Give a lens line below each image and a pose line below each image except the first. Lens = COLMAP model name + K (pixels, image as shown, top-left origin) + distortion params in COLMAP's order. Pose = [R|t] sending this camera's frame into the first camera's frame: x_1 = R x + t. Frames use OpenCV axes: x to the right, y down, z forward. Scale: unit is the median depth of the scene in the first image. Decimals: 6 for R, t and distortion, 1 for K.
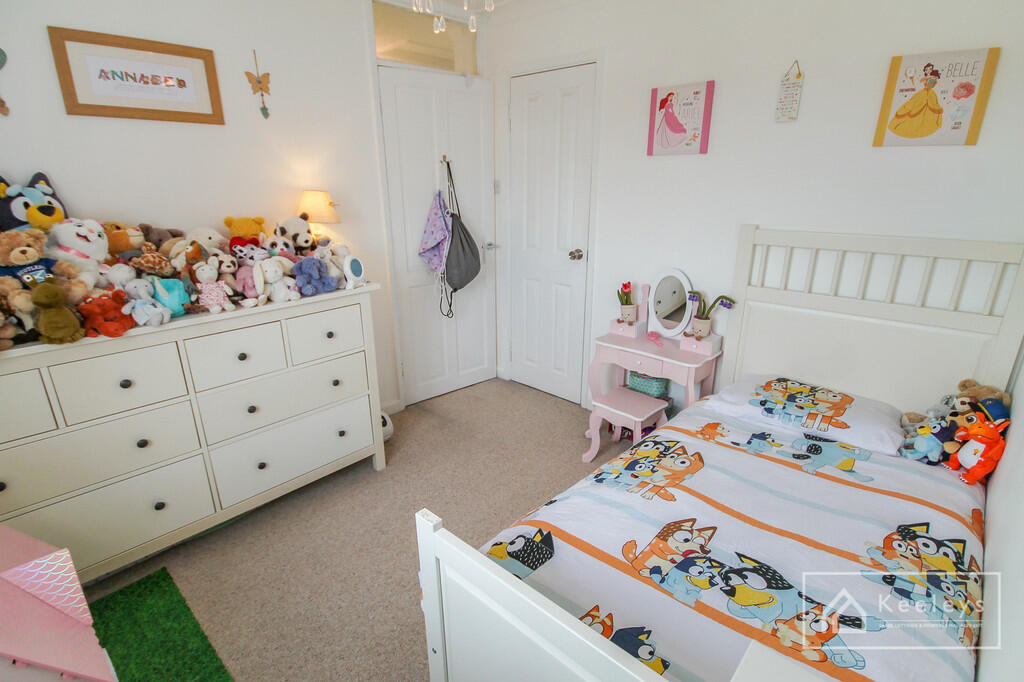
lens RADIAL K [[504.5, 0, 512.0], [0, 504.5, 341.0], [0, 0, 1]] dist [-0.000455, 0.000240]
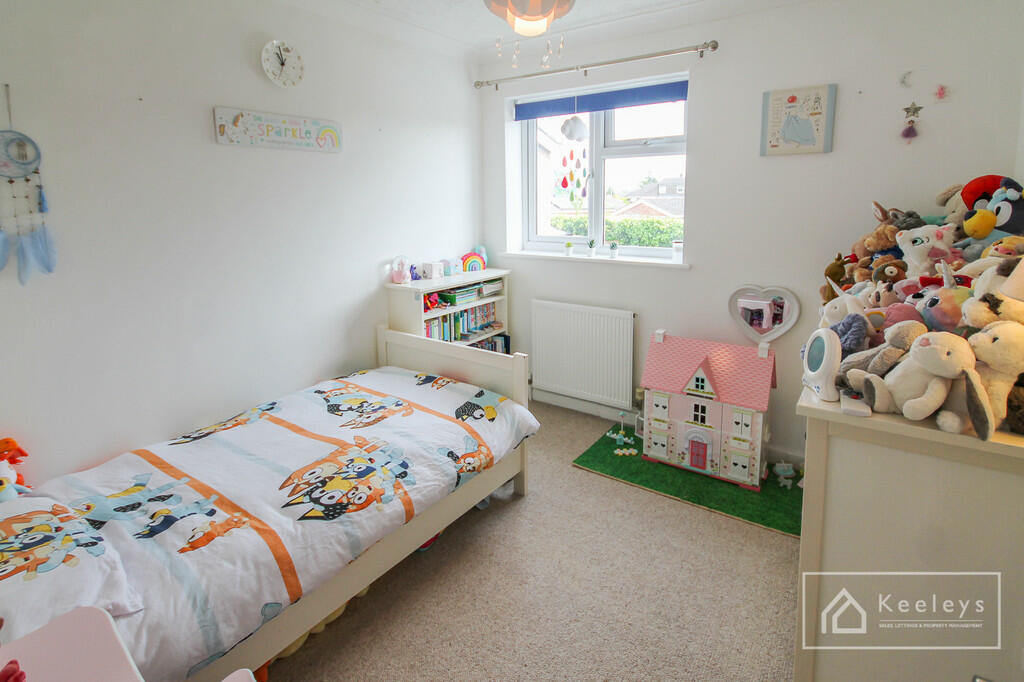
lens RADIAL K [[504.5, 0, 512.0], [0, 504.5, 341.0], [0, 0, 1]] dist [-0.000455, 0.000240]
pose [[-0.993340, 0.042881, -0.106940, 0.053874], [-0.024062, 0.830488, 0.556516, -0.557181], [0.112677, 0.555383, -0.823925, 1.827063]]
